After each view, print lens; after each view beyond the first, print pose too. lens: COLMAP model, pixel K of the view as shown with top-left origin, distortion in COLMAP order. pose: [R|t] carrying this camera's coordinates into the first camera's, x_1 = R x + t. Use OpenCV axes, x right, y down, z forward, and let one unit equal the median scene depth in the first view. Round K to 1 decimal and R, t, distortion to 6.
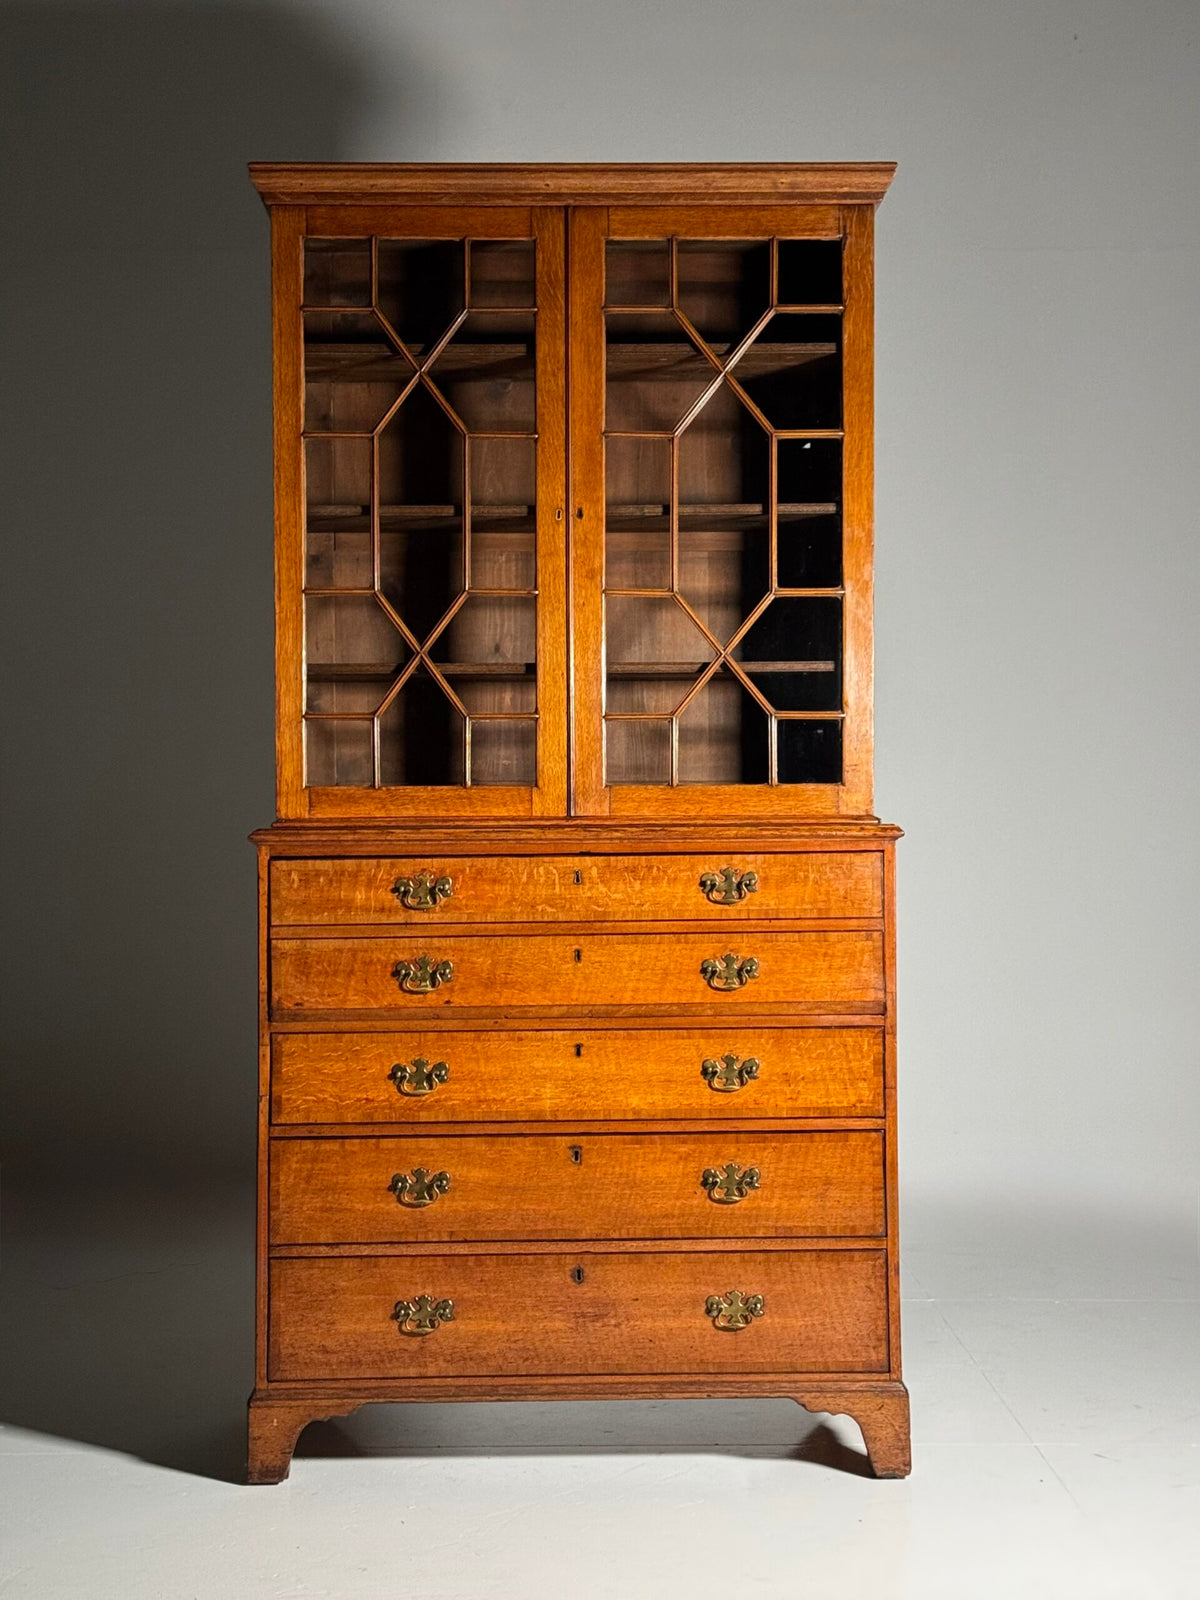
lens RADIAL K [[2448.9, 0, 605.6], [0, 2448.9, 799.8], [0, 0, 1]] dist [0.146157, 0.020433]
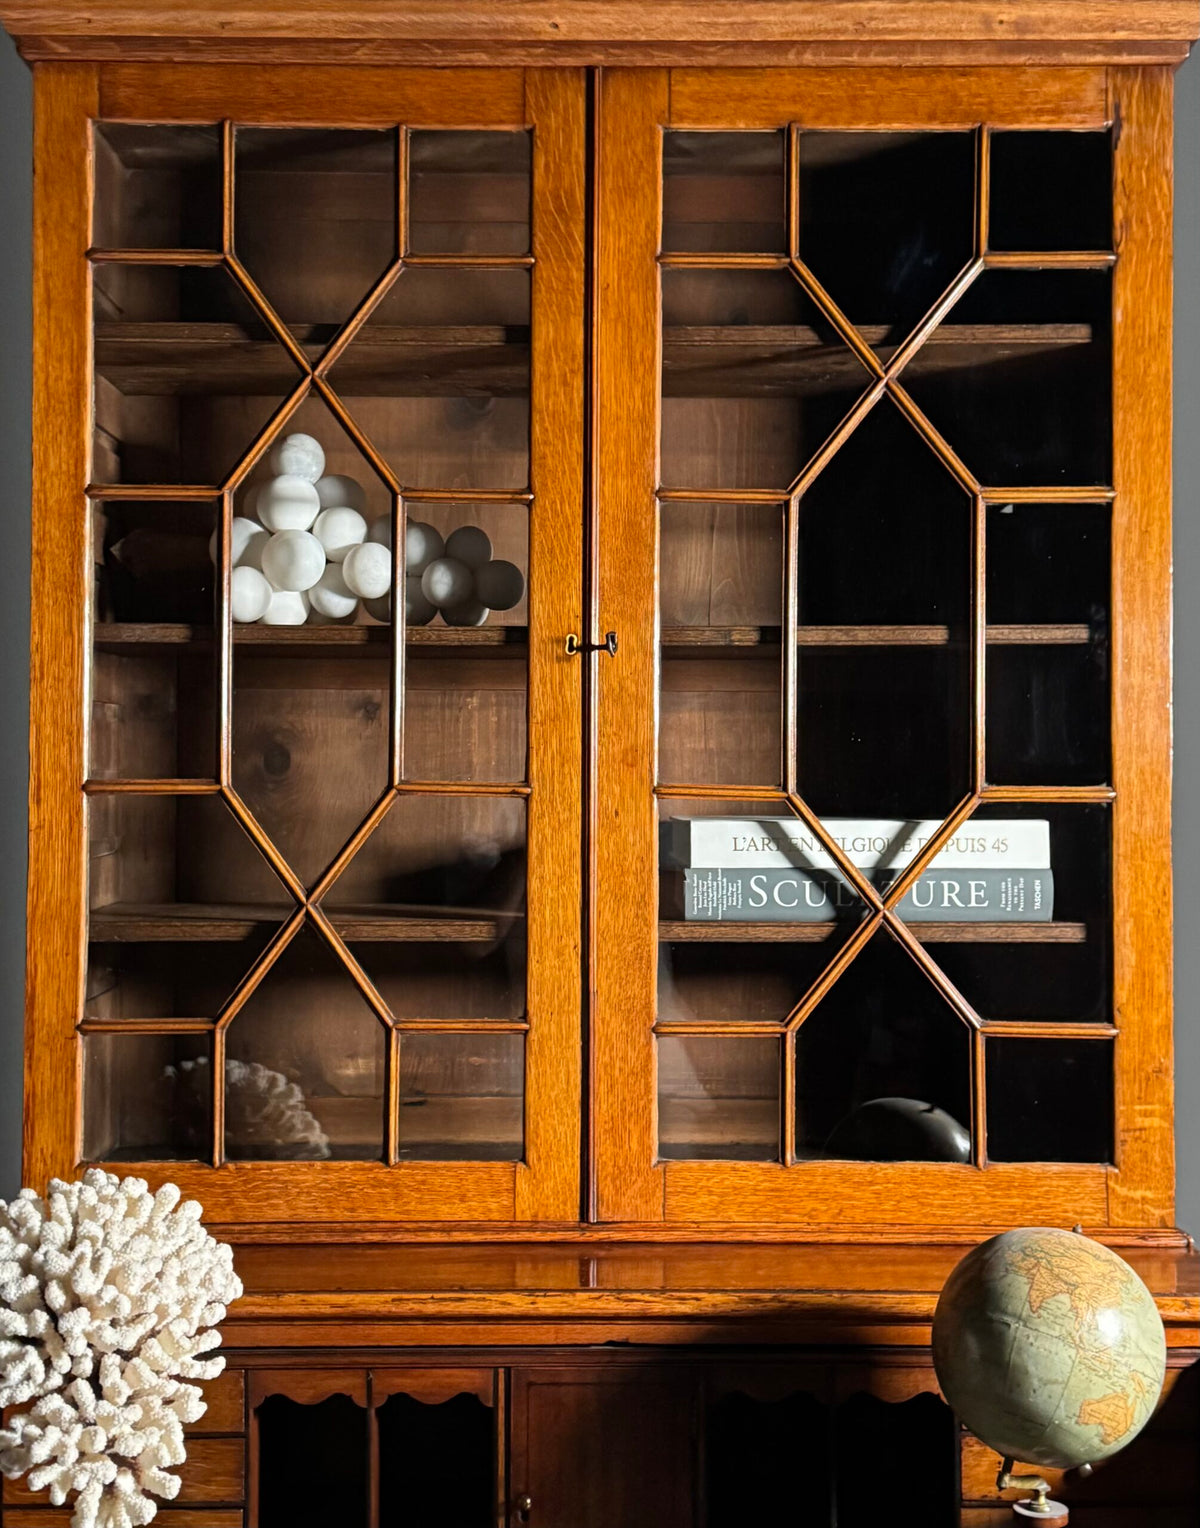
lens RADIAL K [[2141.8, 0, 581.9], [0, 2141.8, 703.0], [0, 0, 1]] dist [0.203425, -0.432281]
pose [[0.999818, 0.007734, -0.017458, -0.008996], [-0.008239, 0.999543, -0.029089, -0.093758], [0.017225, 0.029228, 0.999424, 0.559615]]
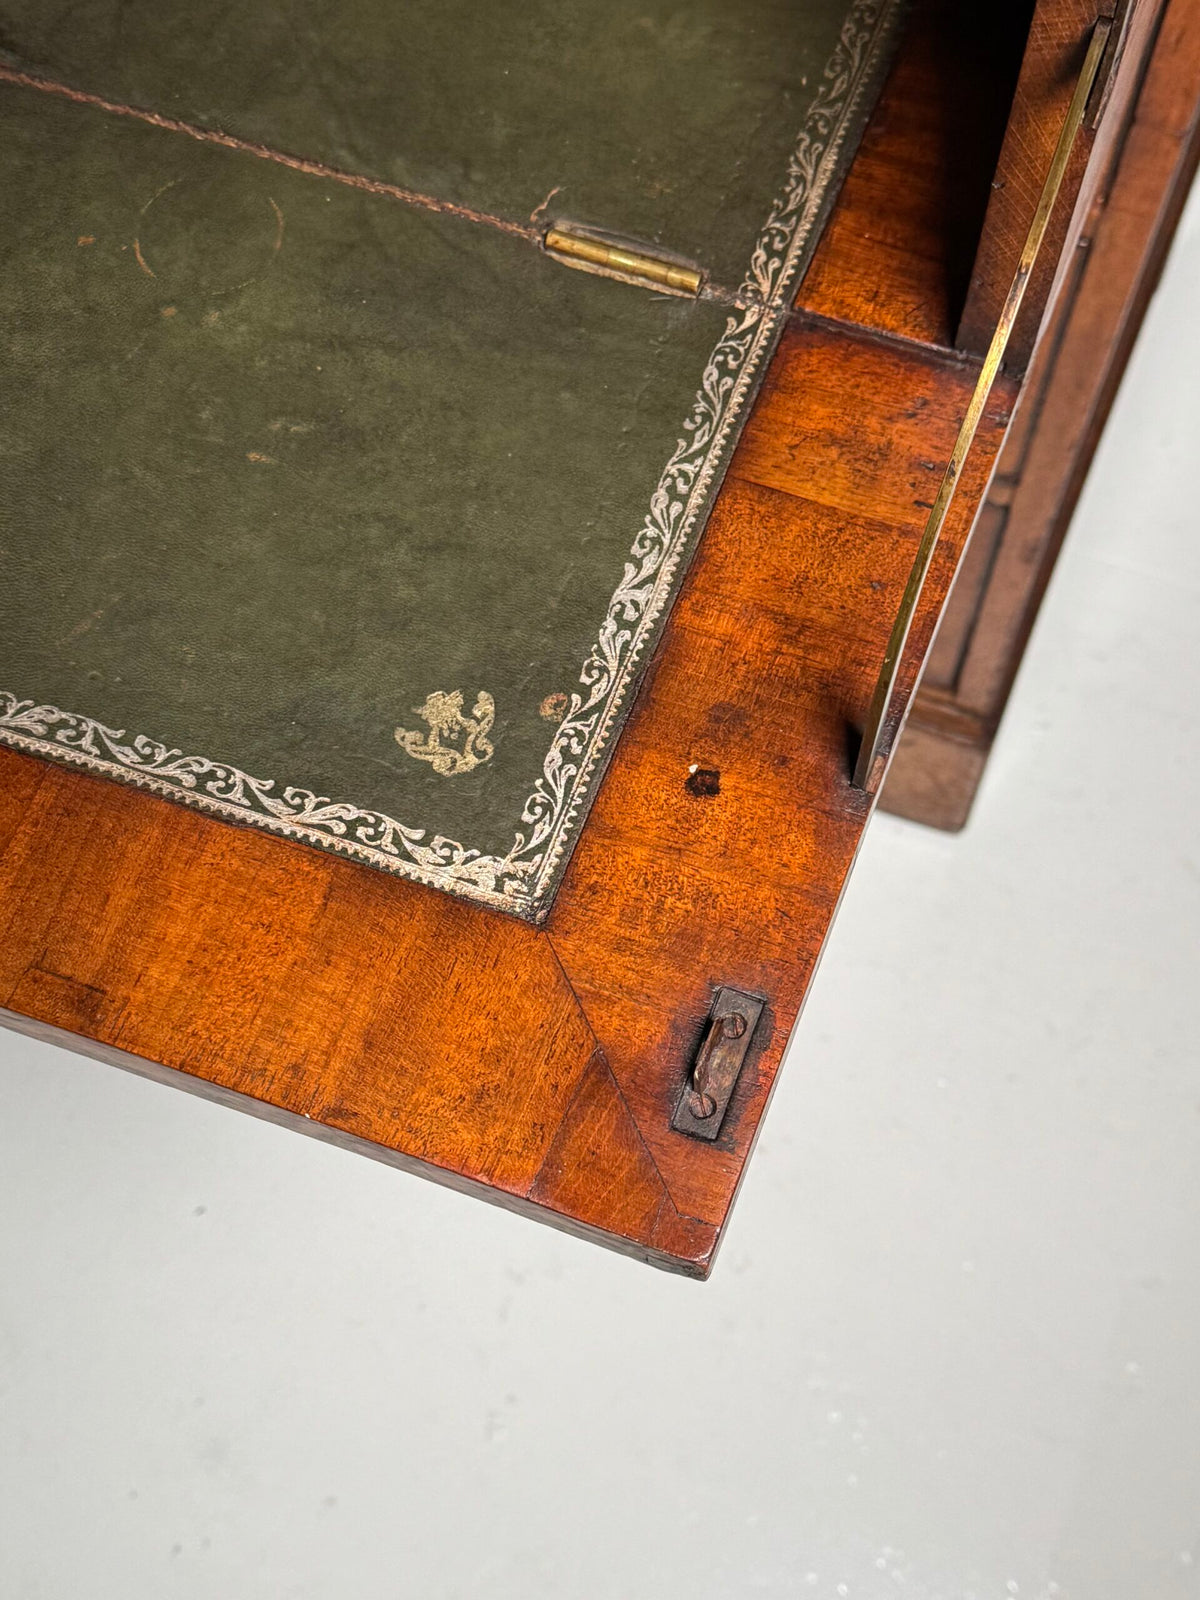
lens RADIAL K [[2112.9, 0, 600.0], [0, 2112.9, 800.0], [0, 0, 1]] dist [0.191224, -0.451752]
pose [[0.928903, 0.336181, -0.155312, 0.119764], [0.018649, 0.376397, 0.926271, -0.034879], [0.369854, -0.863312, 0.343366, 0.867244]]
